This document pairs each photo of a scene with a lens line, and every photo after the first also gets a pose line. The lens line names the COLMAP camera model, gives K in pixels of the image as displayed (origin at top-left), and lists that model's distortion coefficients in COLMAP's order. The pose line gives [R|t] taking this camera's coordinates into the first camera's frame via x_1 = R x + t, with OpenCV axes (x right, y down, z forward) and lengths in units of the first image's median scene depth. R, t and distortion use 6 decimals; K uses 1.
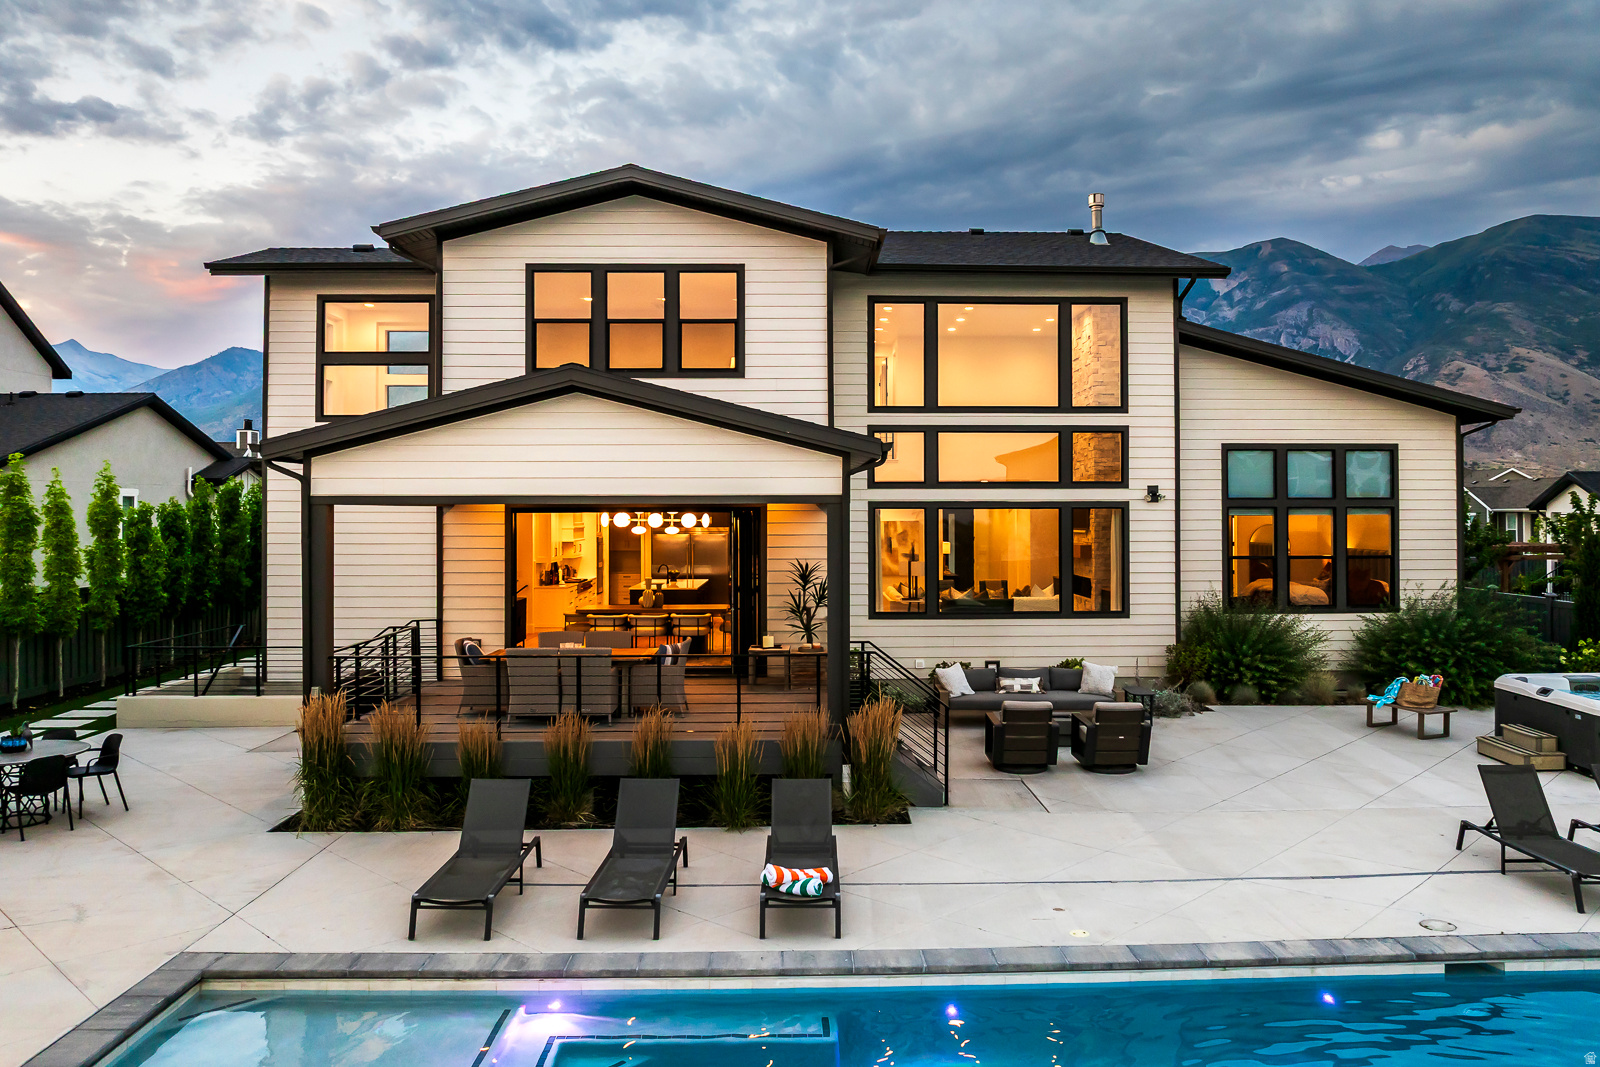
lens RADIAL K [[1179.9, 0, 842.2], [0, 1179.9, 491.1], [0, 0, 1]] dist [-0.037868, 0.002746]
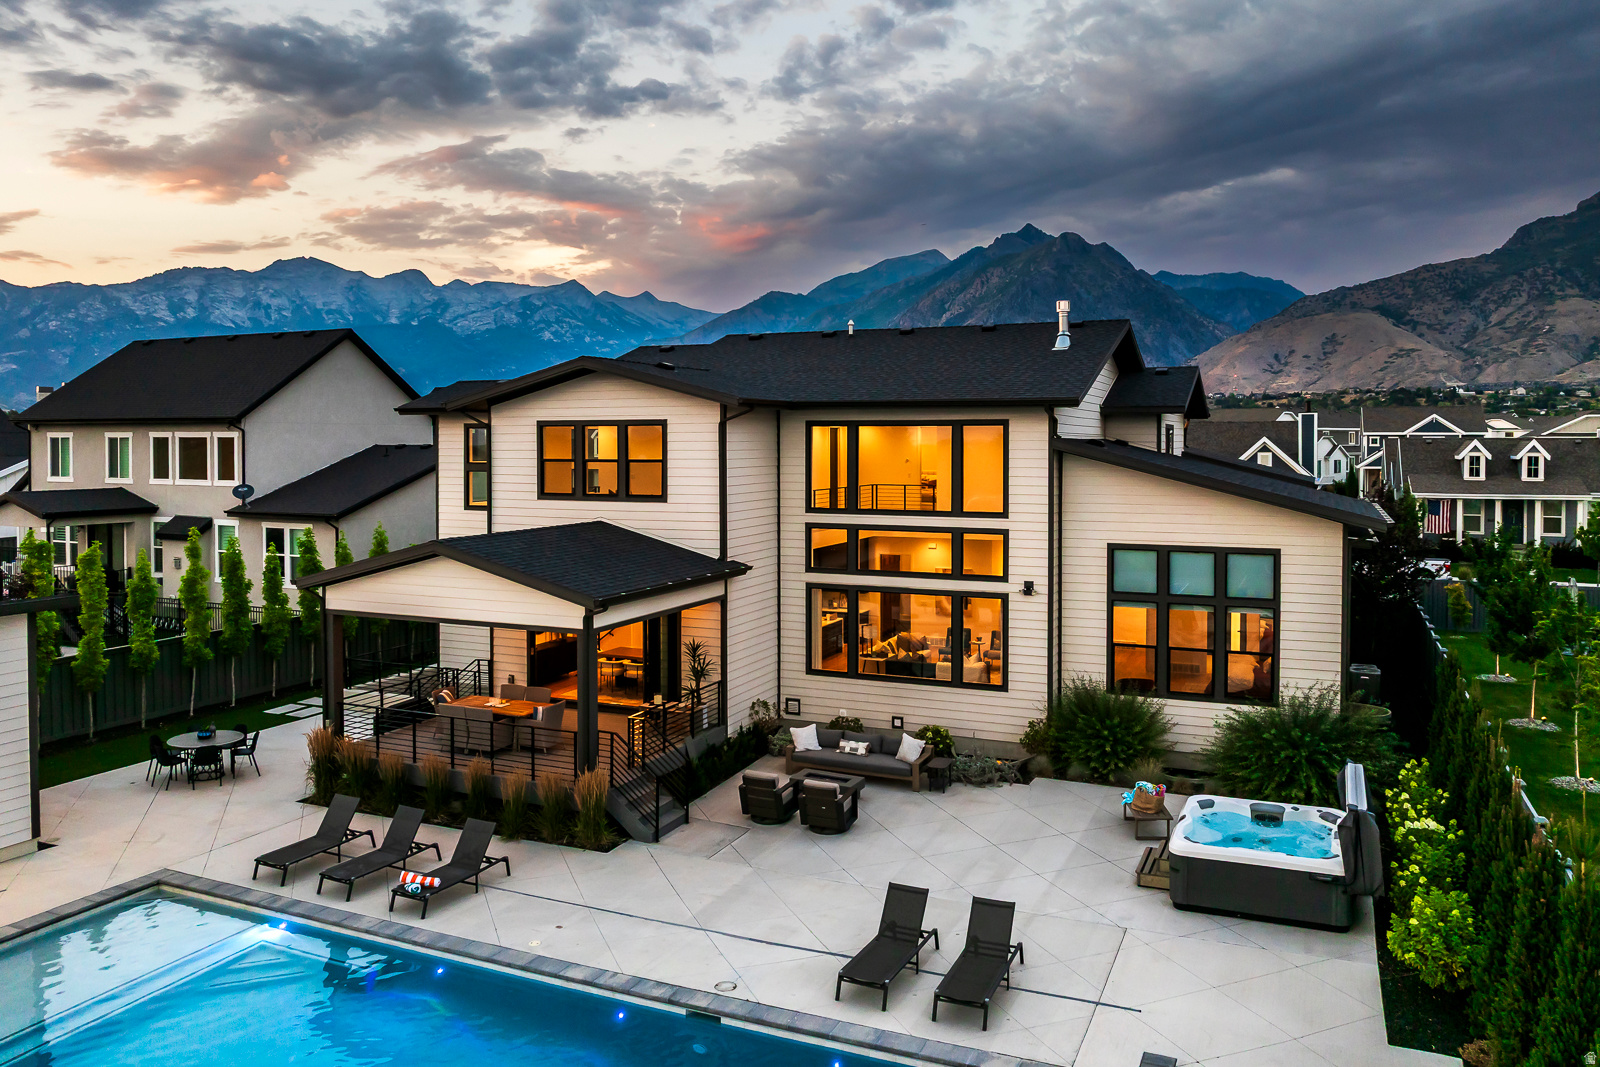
lens RADIAL K [[1179.9, 0, 812.6], [0, 1179.9, 494.5], [0, 0, 1]] dist [-0.037868, 0.002746]
pose [[0.900333, 0.023298, -0.434577, 0.556674], [0.005674, 0.997853, 0.065252, -0.162513], [0.435164, -0.061214, 0.898268, -0.131373]]
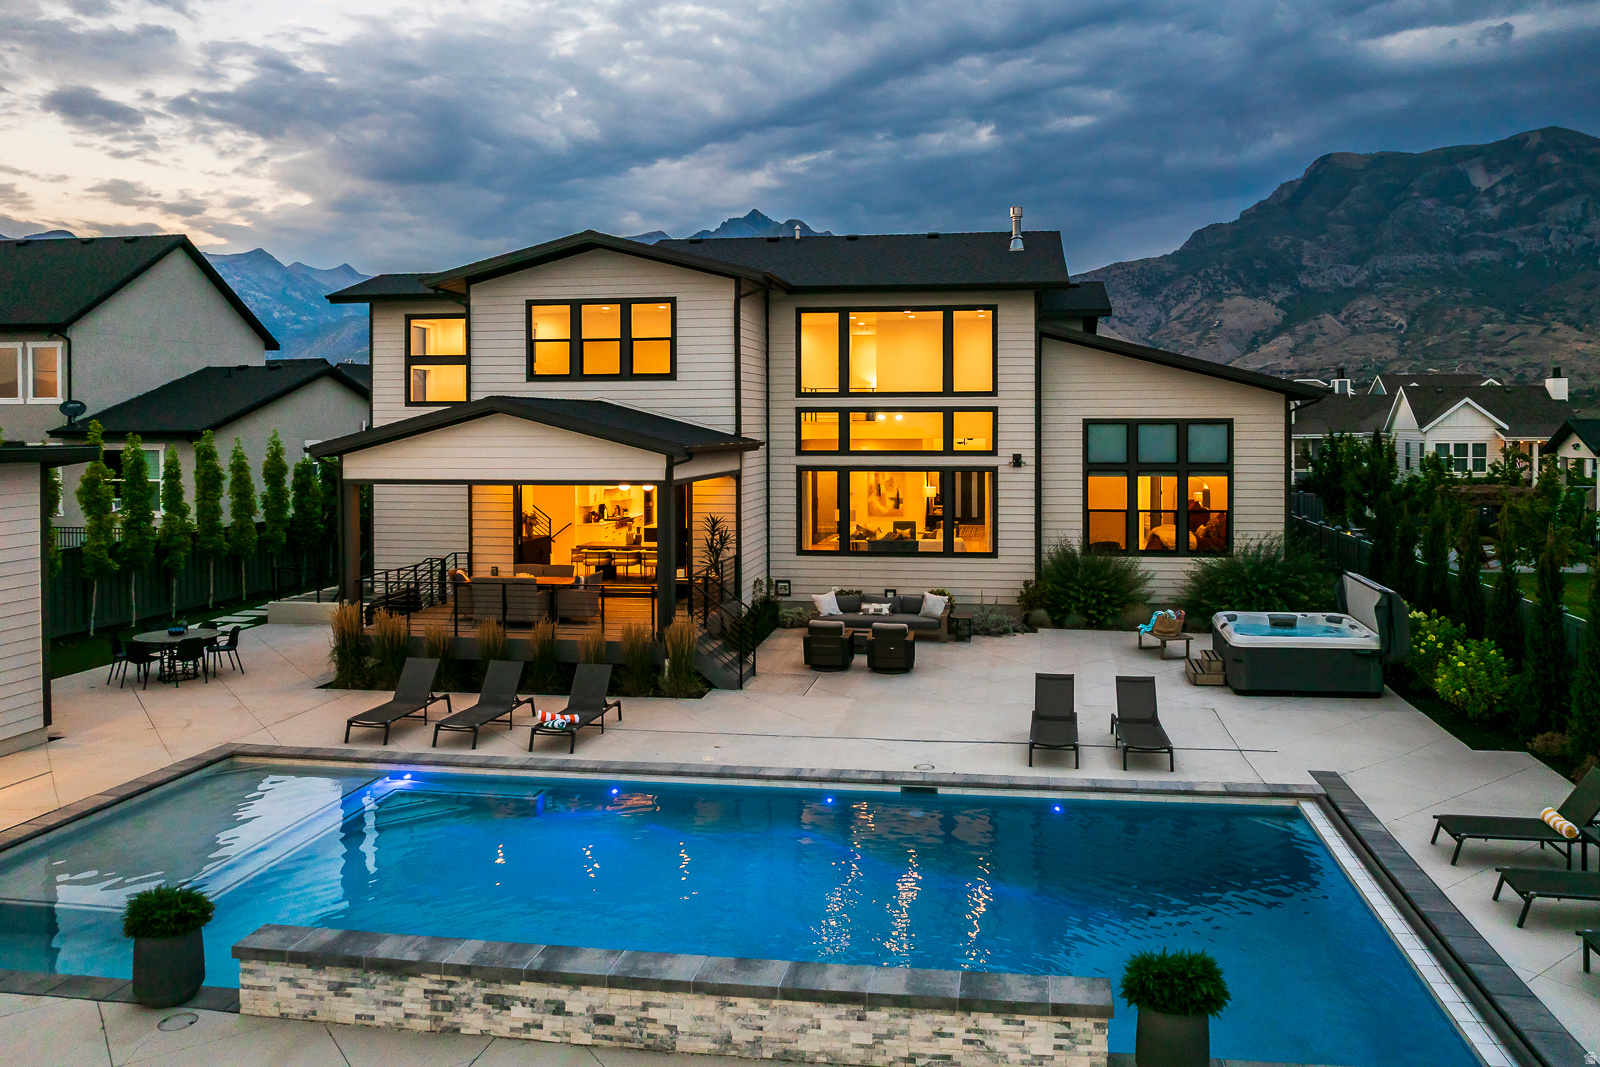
lens RADIAL K [[1179.9, 0, 885.1], [0, 1179.9, 461.7], [0, 0, 1]] dist [-0.037868, 0.002746]
pose [[0.987034, 0.005874, -0.160406, 0.316192], [0.002427, 0.998670, 0.051501, -0.060087], [0.160495, -0.051223, 0.985707, -0.266318]]
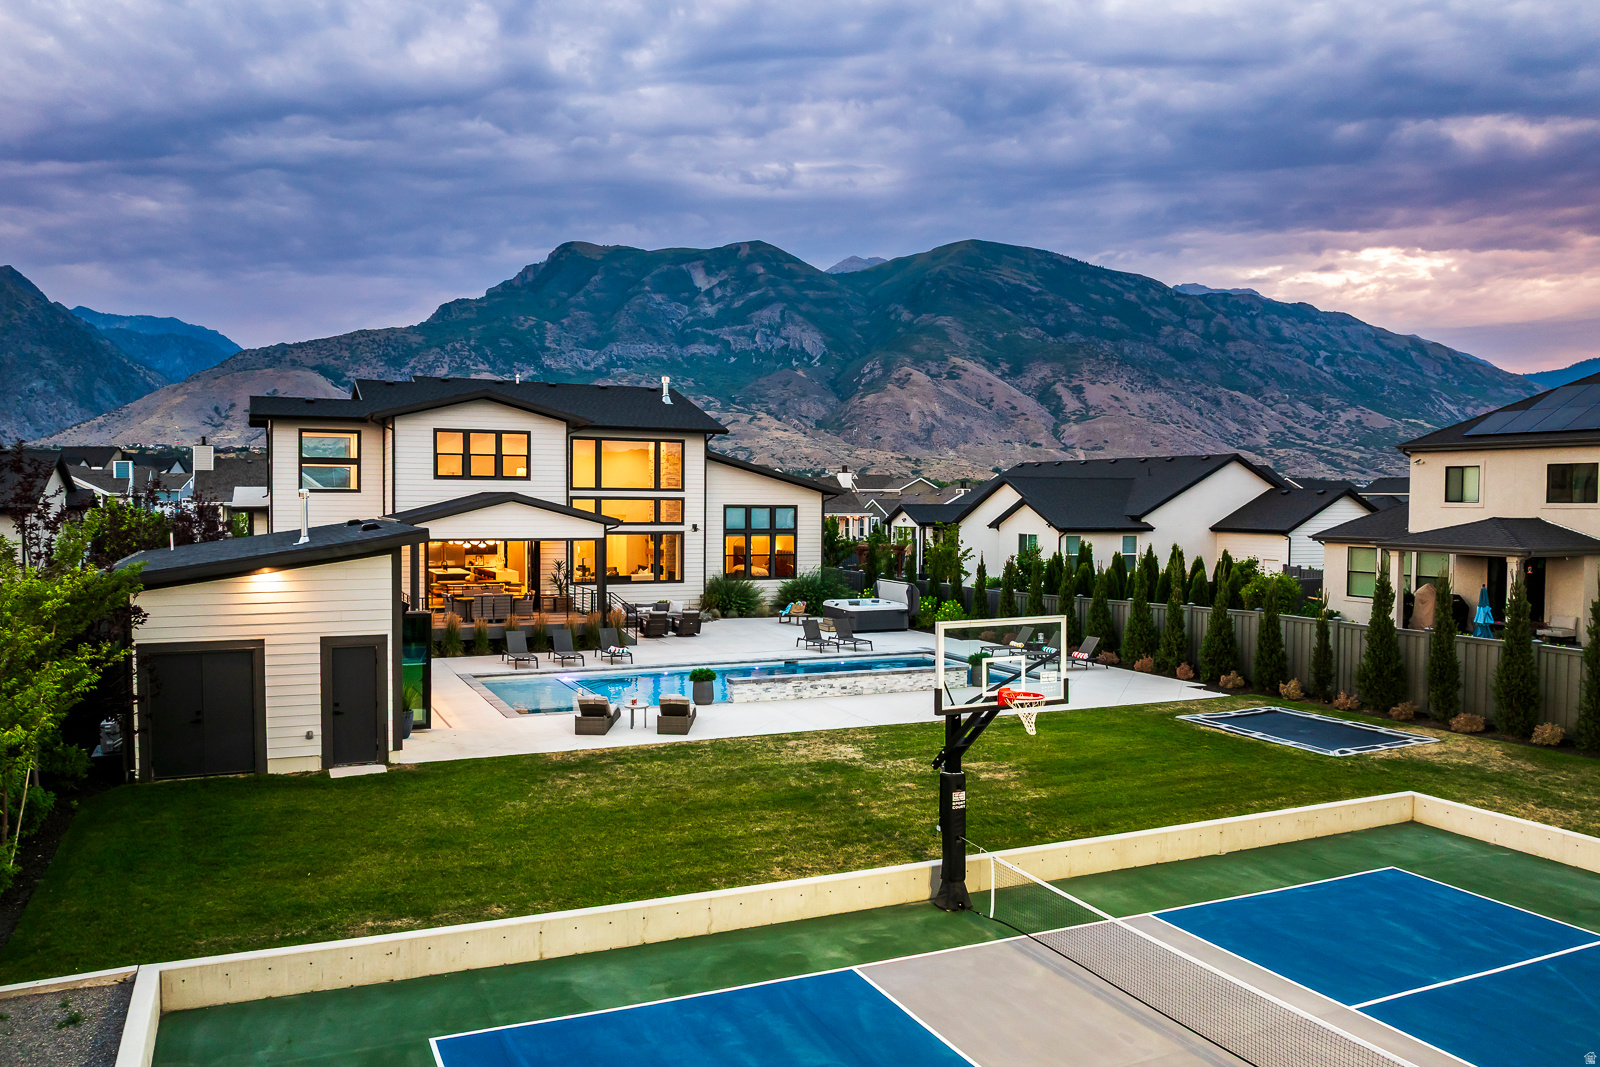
lens RADIAL K [[1179.9, 0, 806.8], [0, 1179.9, 567.4], [0, 0, 1]] dist [-0.037868, 0.002746]
pose [[0.919946, -0.011357, 0.391881, -0.411270], [-0.018896, 0.997134, 0.073257, -0.088460], [-0.391590, -0.074797, 0.917095, -1.125722]]
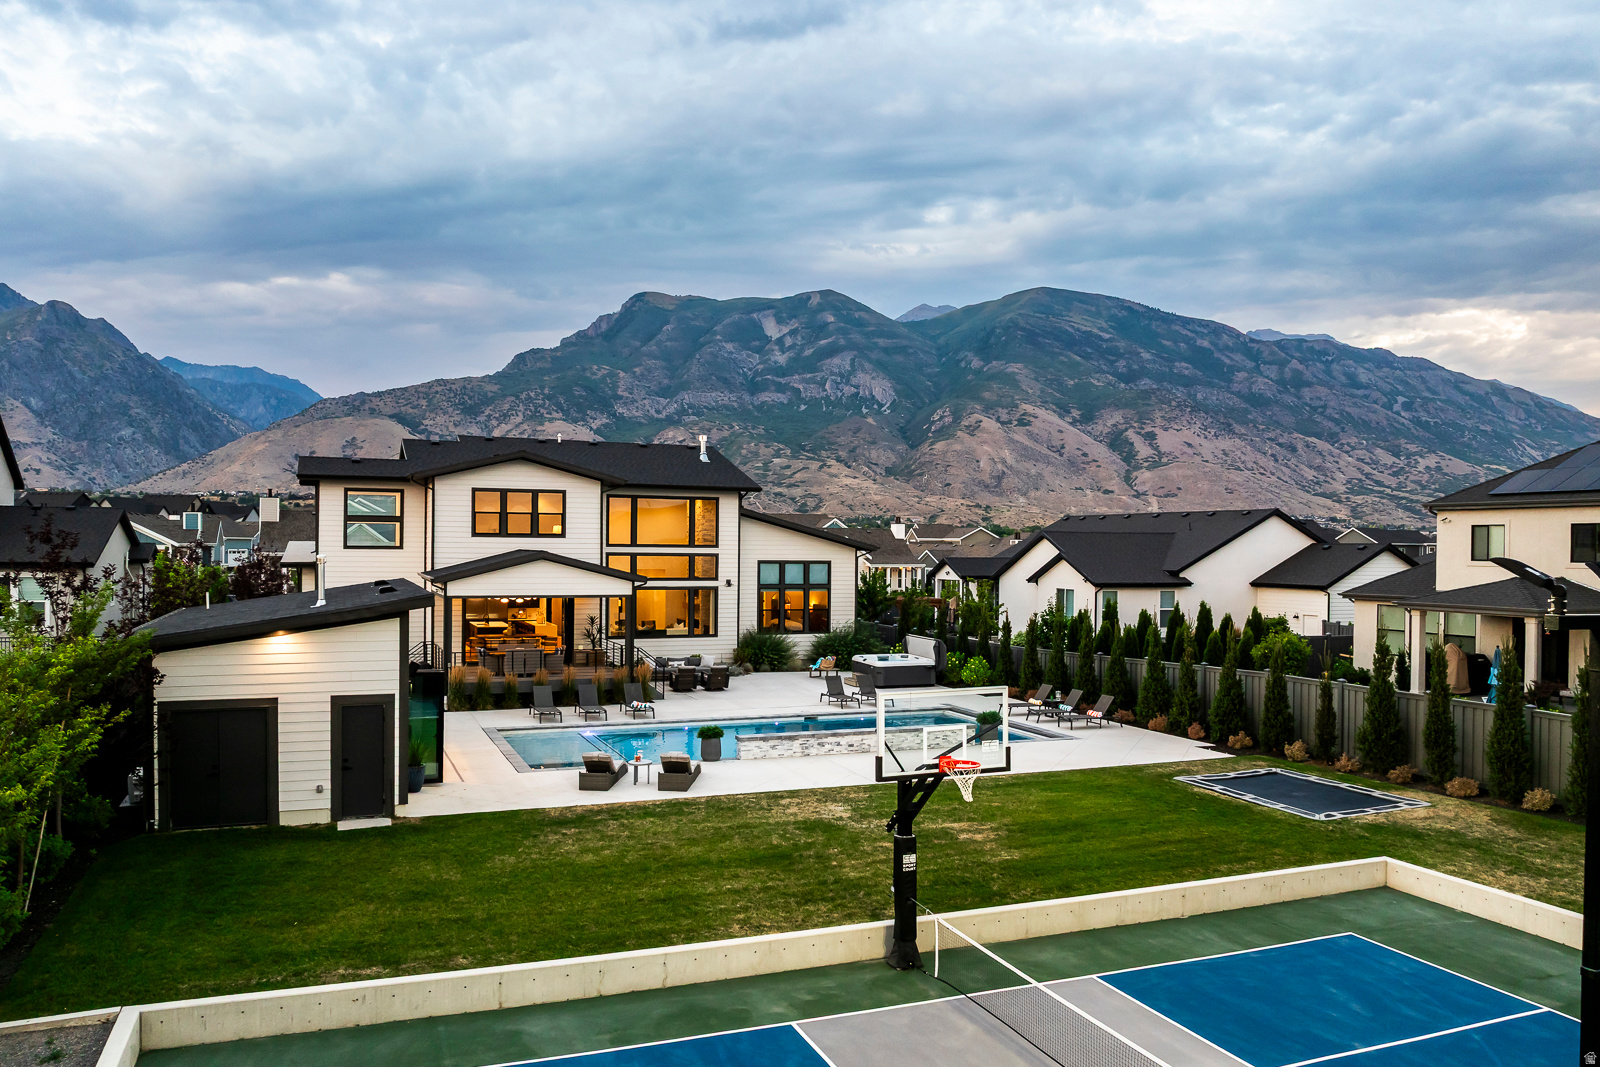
lens RADIAL K [[1179.9, 0, 827.8], [0, 1179.9, 584.6], [0, 0, 1]] dist [-0.037868, 0.002746]
pose [[0.935438, 0.001511, 0.353488, -0.358245], [-0.020169, 0.998590, 0.049105, -0.108604], [-0.352915, -0.053064, 0.934149, -1.186446]]
